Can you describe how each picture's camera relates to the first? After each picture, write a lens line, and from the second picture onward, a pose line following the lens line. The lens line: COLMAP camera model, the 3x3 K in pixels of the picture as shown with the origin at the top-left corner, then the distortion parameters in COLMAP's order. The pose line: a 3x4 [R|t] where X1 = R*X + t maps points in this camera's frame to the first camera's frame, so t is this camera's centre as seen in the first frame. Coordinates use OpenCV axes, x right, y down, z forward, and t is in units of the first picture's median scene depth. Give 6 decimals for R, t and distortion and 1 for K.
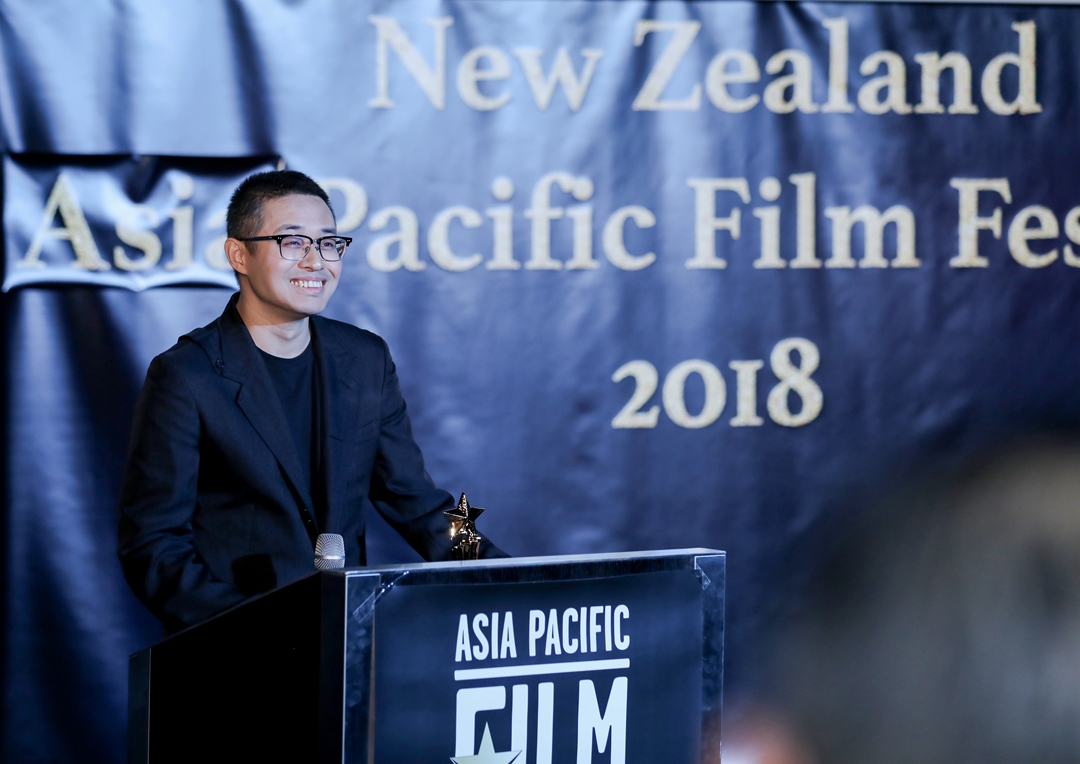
lens RADIAL K [[3829.7, 0, 539.1], [0, 3829.7, 376.6], [0, 0, 1]] dist [-0.110400, 0.000000]
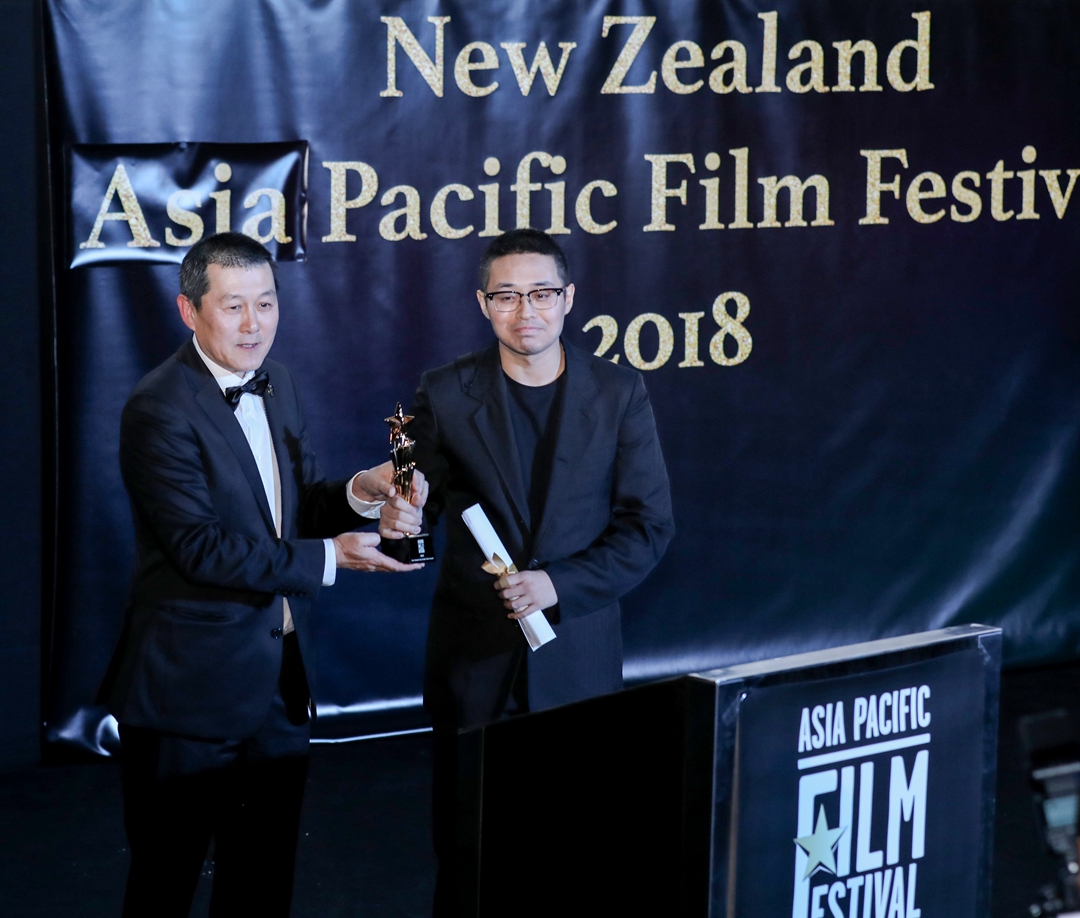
lens RADIAL K [[3157.0, 0, 505.2], [0, 3157.0, 371.5], [0, 0, 1]] dist [0.067649, 0.000000]
pose [[0.993507, -0.008446, 0.113461, -0.112962], [0.000817, 0.997745, 0.067116, -0.051605], [-0.113772, -0.066588, 0.991273, 0.067487]]
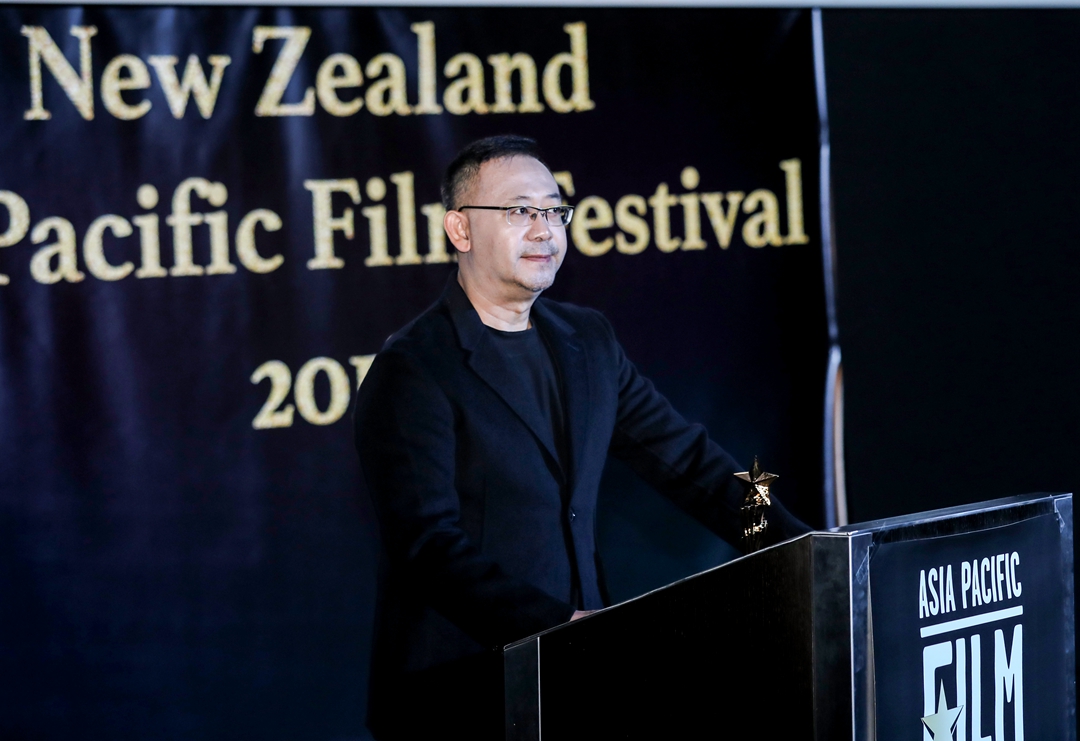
lens RADIAL K [[3462.7, 0, 537.9], [0, 3462.7, 366.2], [0, 0, 1]] dist [0.015824, 0.000000]
pose [[0.940577, -0.055825, 0.334961, -0.221745], [0.060060, 0.998192, -0.002290, 0.003518], [-0.334228, 0.022272, 0.942229, 0.109429]]
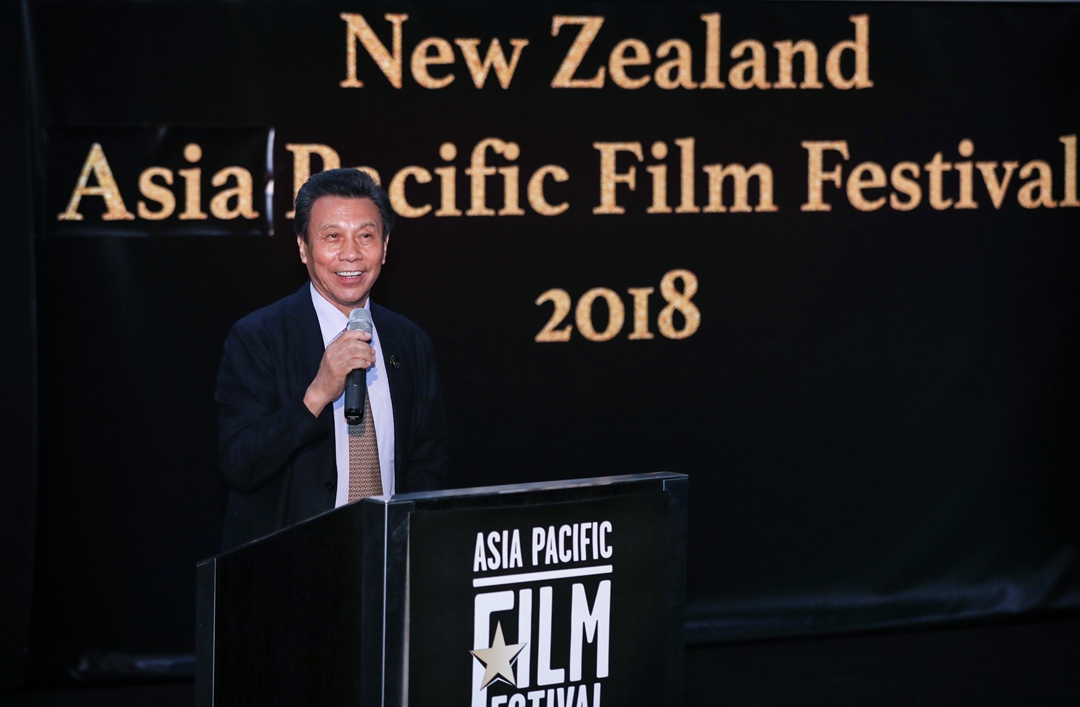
lens RADIAL K [[2948.6, 0, 530.9], [0, 2948.6, 348.5], [0, 0, 1]] dist [0.035986, 0.000000]
pose [[0.999108, -0.005949, 0.041796, -0.023226], [0.004746, 0.999574, 0.028807, -0.012690], [-0.041950, -0.028583, 0.998711, 0.036577]]
